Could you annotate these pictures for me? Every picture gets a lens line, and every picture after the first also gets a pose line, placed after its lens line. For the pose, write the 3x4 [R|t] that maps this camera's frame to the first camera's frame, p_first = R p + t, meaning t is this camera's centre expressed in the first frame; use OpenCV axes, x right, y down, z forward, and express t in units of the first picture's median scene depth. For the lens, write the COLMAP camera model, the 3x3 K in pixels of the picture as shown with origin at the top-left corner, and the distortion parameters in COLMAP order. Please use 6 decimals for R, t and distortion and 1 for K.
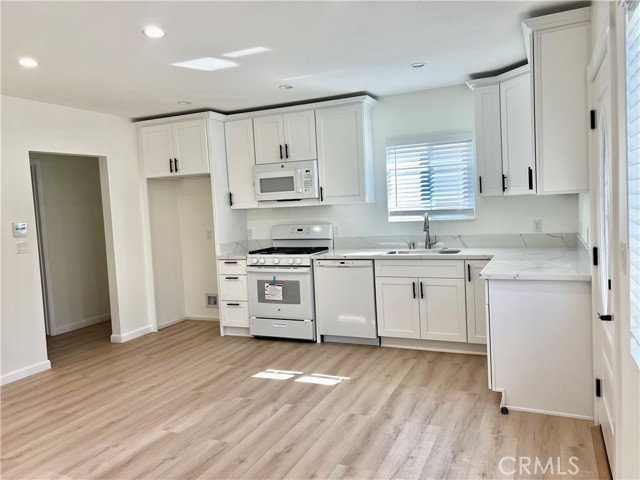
lens RADIAL K [[485.2, 0, 319.1], [0, 485.2, 236.2], [0, 0, 1]] dist [0.095742, -0.108405]
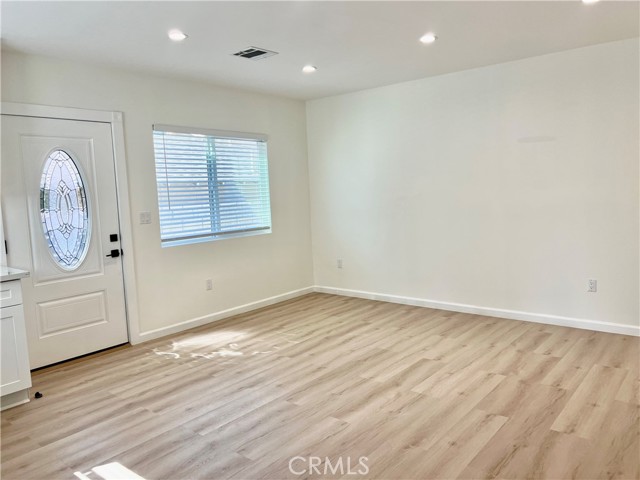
lens RADIAL K [[485.2, 0, 319.1], [0, 485.2, 236.2], [0, 0, 1]] dist [0.095742, -0.108405]
pose [[-0.961559, 0.071661, 0.265084, -0.520353], [0.114208, 0.982259, 0.148738, -0.079801], [-0.249722, 0.173295, -0.952684, 1.784414]]
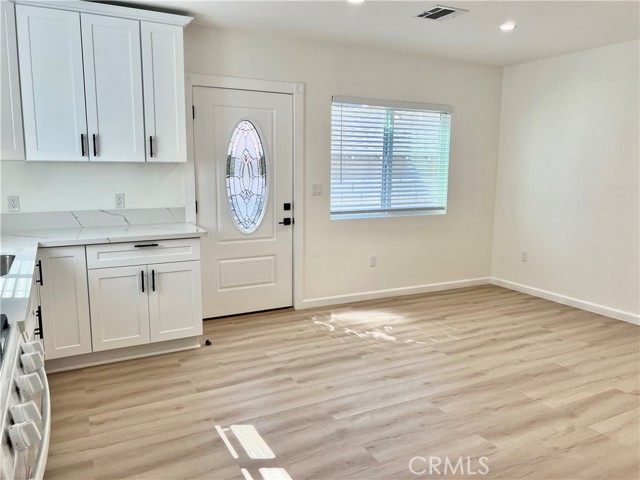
lens RADIAL K [[485.2, 0, 319.1], [0, 485.2, 236.2], [0, 0, 1]] dist [0.095742, -0.108405]
pose [[-0.795823, -0.040645, 0.604164, -0.539463], [0.074899, 0.983475, 0.164823, -0.077734], [-0.600880, 0.176421, -0.779628, 1.686377]]
